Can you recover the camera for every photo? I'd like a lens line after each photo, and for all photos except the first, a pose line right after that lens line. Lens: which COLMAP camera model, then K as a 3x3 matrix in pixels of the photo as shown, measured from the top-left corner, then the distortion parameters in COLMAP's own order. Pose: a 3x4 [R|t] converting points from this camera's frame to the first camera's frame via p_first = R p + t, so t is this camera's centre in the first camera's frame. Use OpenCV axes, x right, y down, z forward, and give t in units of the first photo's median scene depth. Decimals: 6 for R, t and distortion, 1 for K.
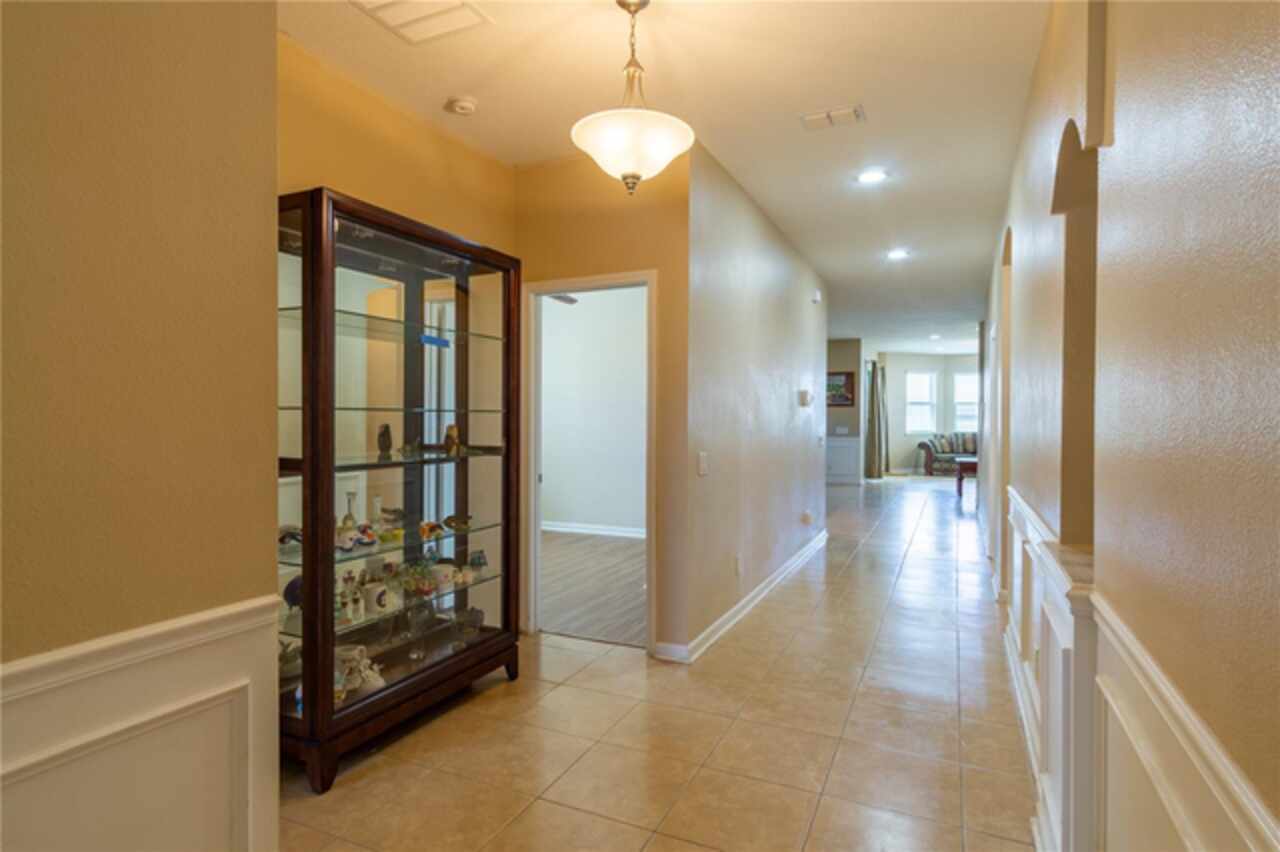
lens RADIAL K [[692.6, 0, 637.3], [0, 692.6, 422.8], [0, 0, 1]] dist [0.006184, 0.002253]
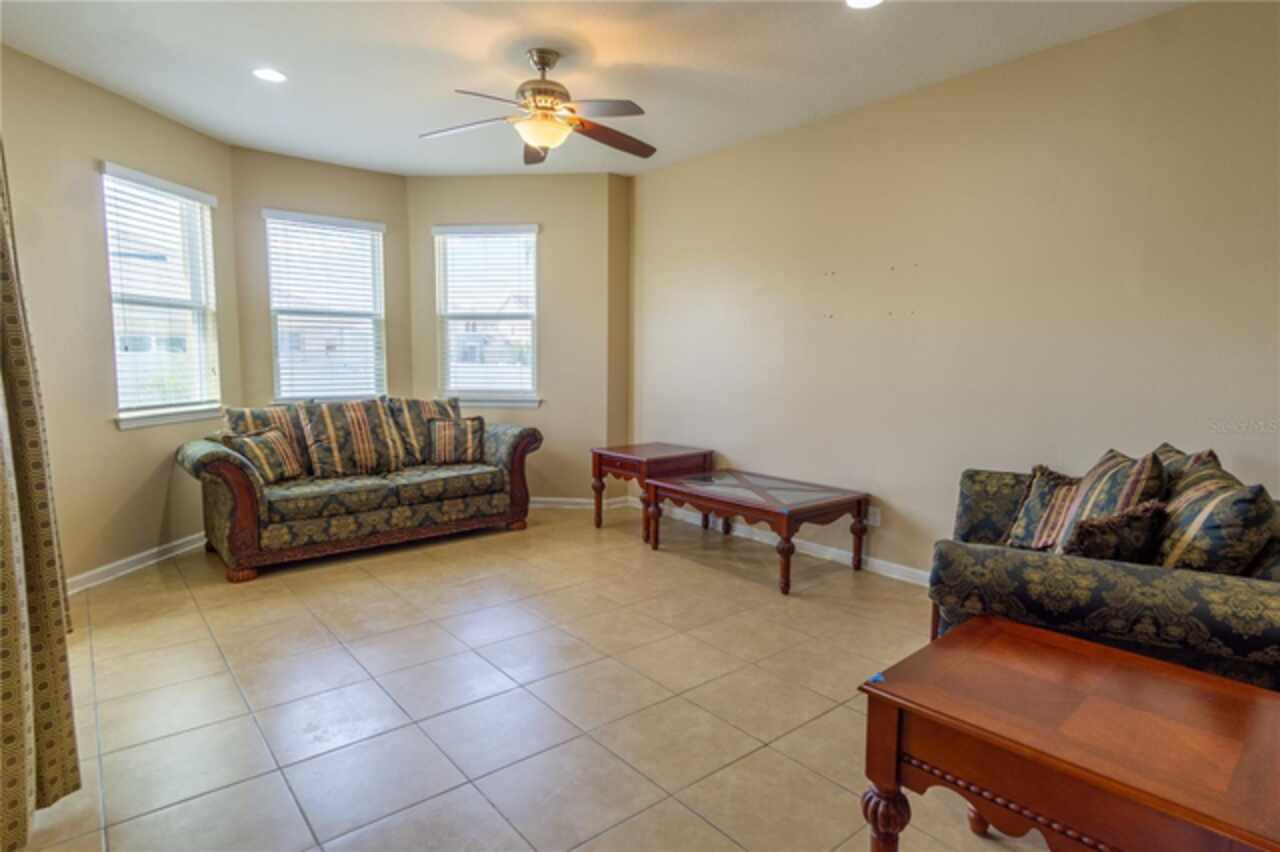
lens RADIAL K [[692.6, 0, 637.7], [0, 692.6, 424.4], [0, 0, 1]] dist [0.006184, 0.002253]
pose [[0.421134, -0.092543, 0.902265, 0.243107], [-0.009239, 0.994292, 0.106294, -0.011406], [-0.906952, -0.053100, 0.417875, 0.738503]]
